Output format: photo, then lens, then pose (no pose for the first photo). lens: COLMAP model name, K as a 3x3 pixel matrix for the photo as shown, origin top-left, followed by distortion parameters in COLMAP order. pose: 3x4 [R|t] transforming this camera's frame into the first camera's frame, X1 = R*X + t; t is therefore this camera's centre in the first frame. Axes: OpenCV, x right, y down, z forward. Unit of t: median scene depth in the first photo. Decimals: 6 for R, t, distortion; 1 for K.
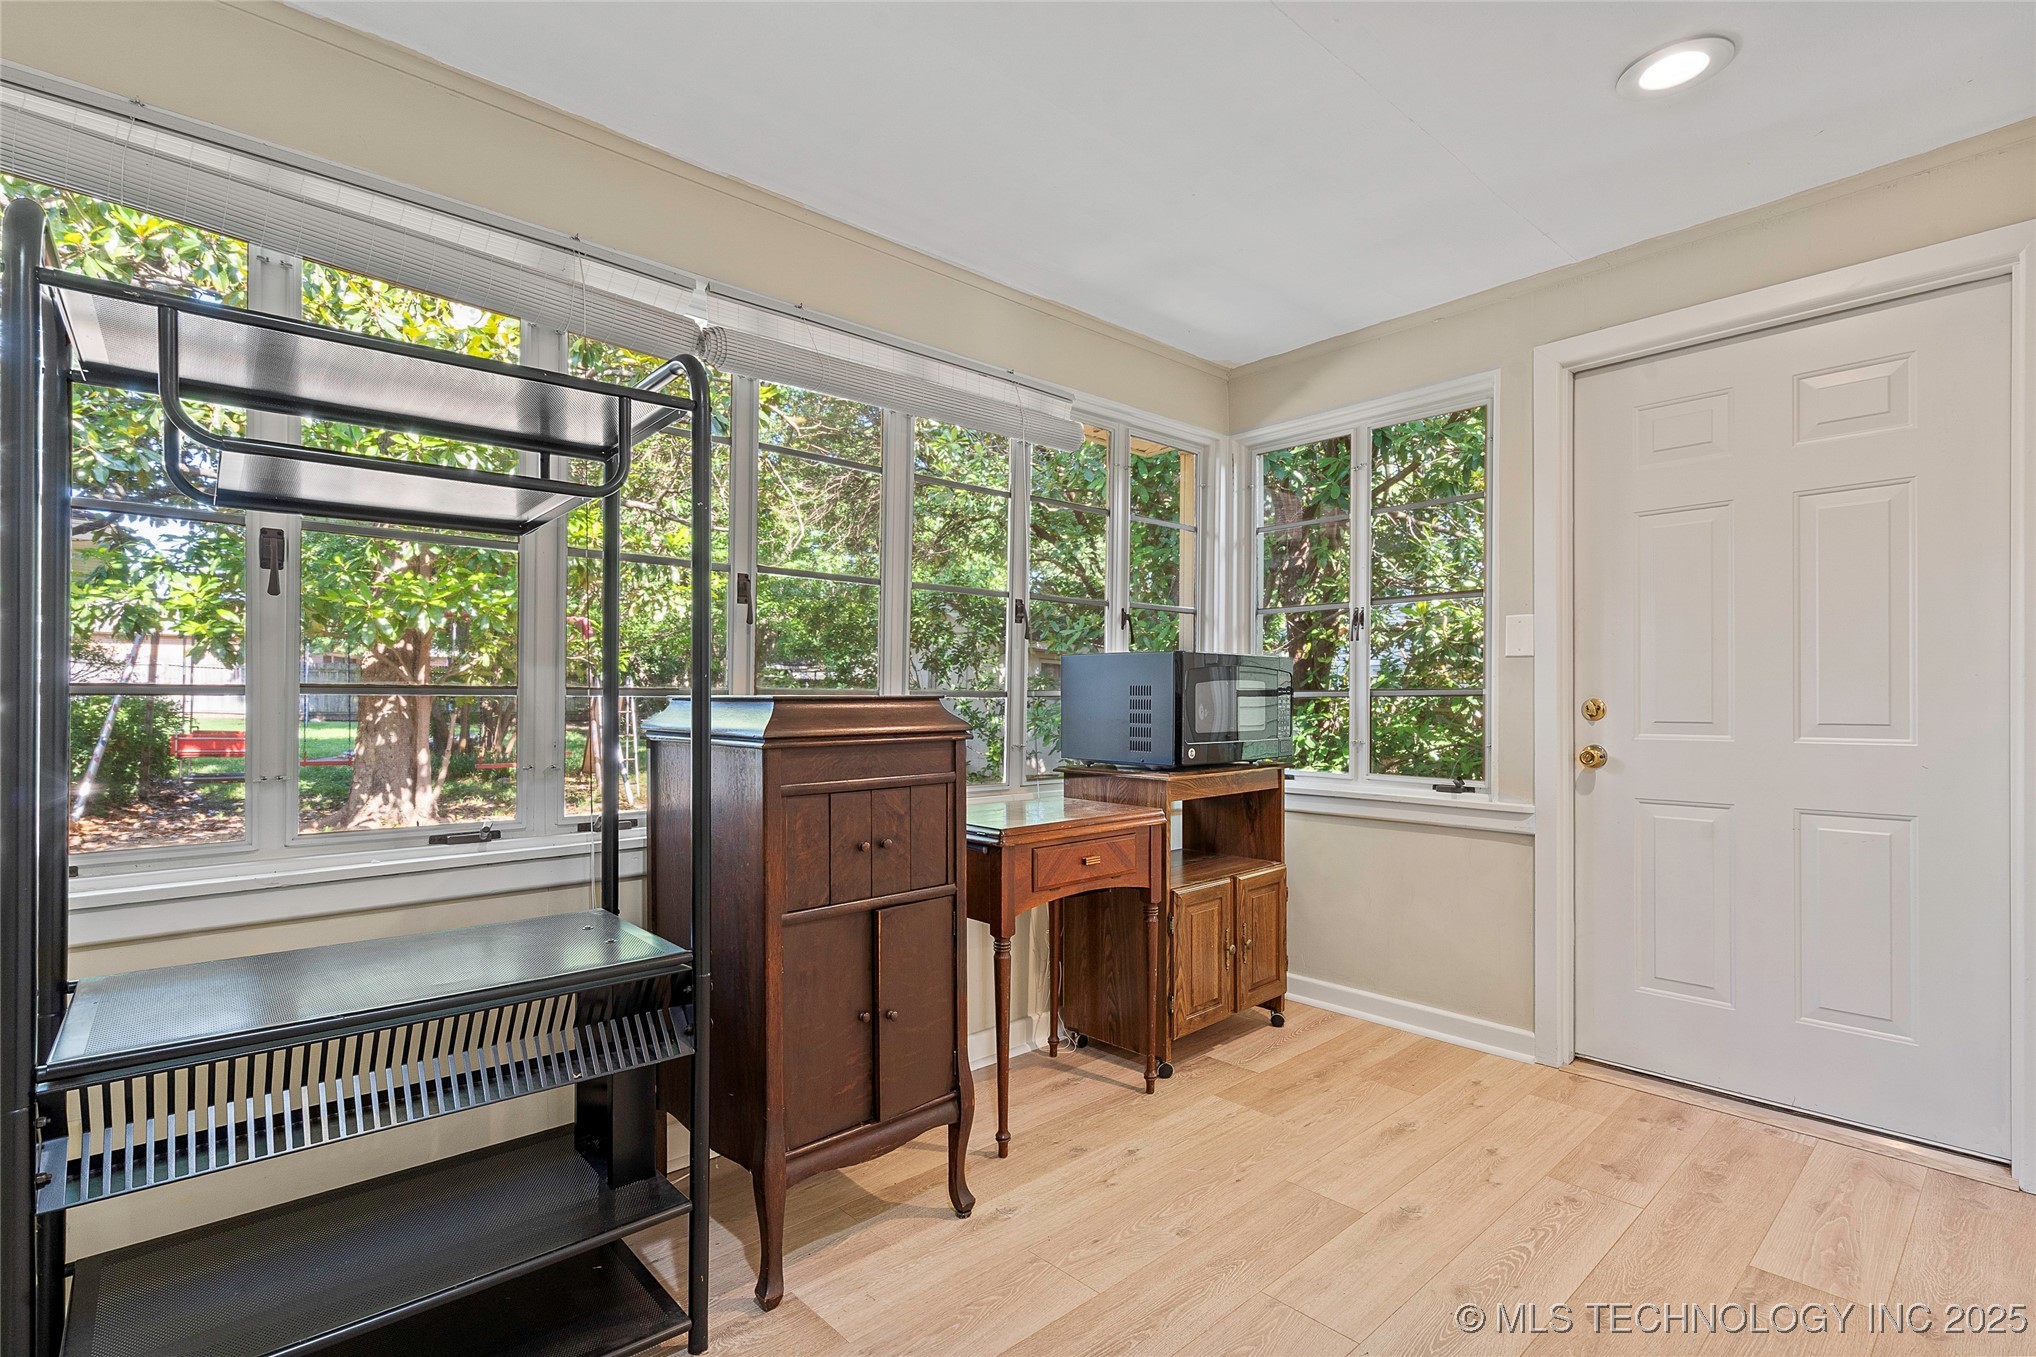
lens RADIAL K [[944.4, 0, 1018.0], [0, 944.4, 678.5], [0, 0, 1]] dist [-0.018708, 0.015122]
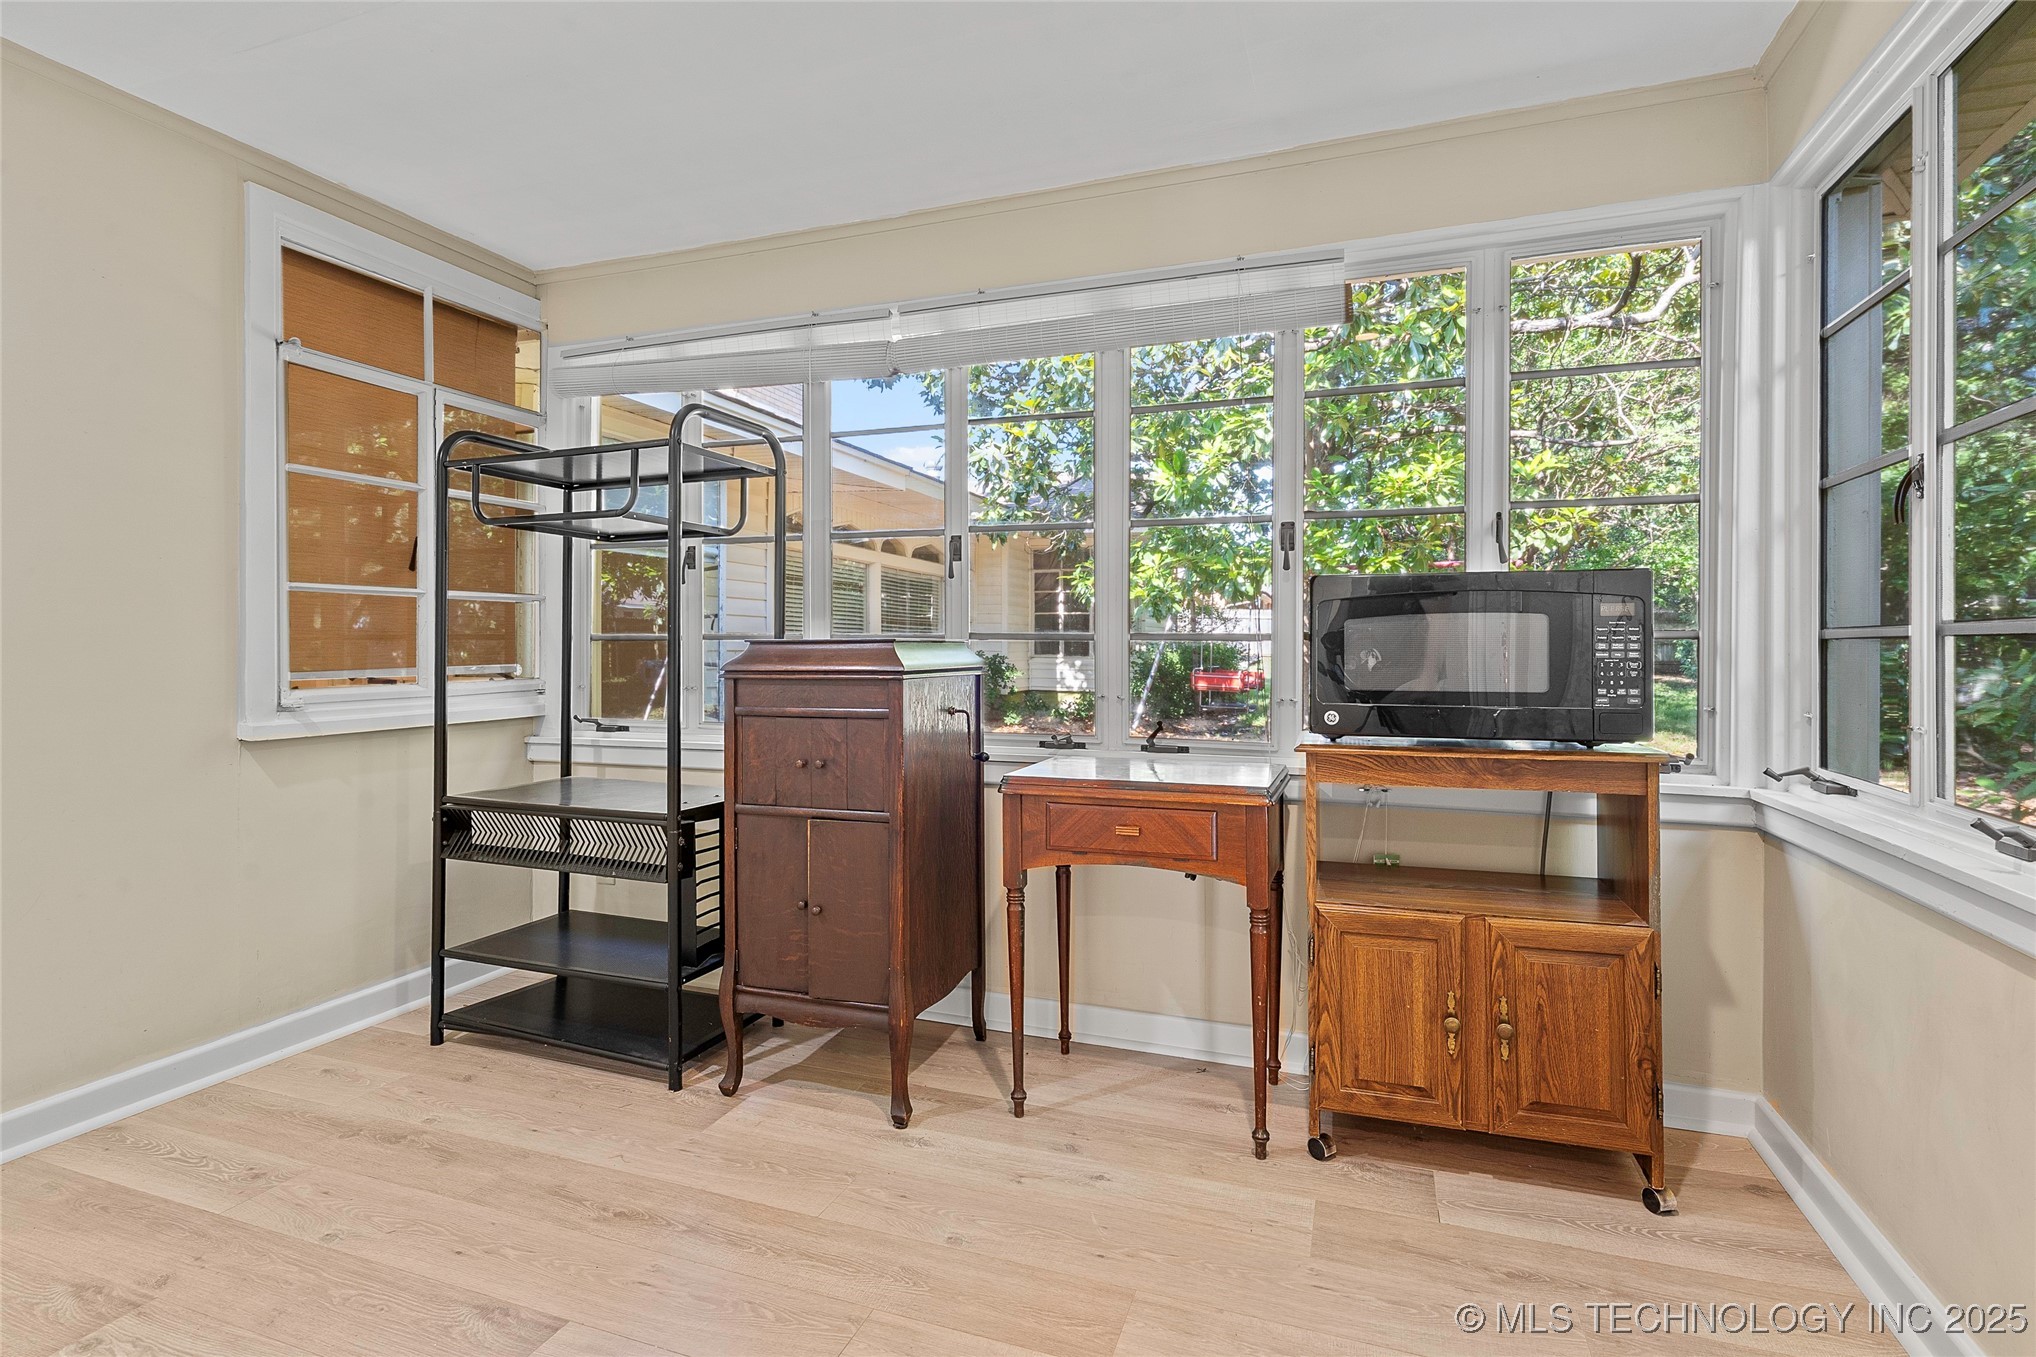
lens RADIAL K [[984.5, 0, 1022.6], [0, 984.5, 631.7], [0, 0, 1]] dist [-0.000131, -0.000024]
pose [[0.477495, -0.010199, -0.878575, 0.785146], [0.014934, 0.999882, -0.003491, 0.012685], [0.878508, -0.011454, 0.477591, 0.469663]]
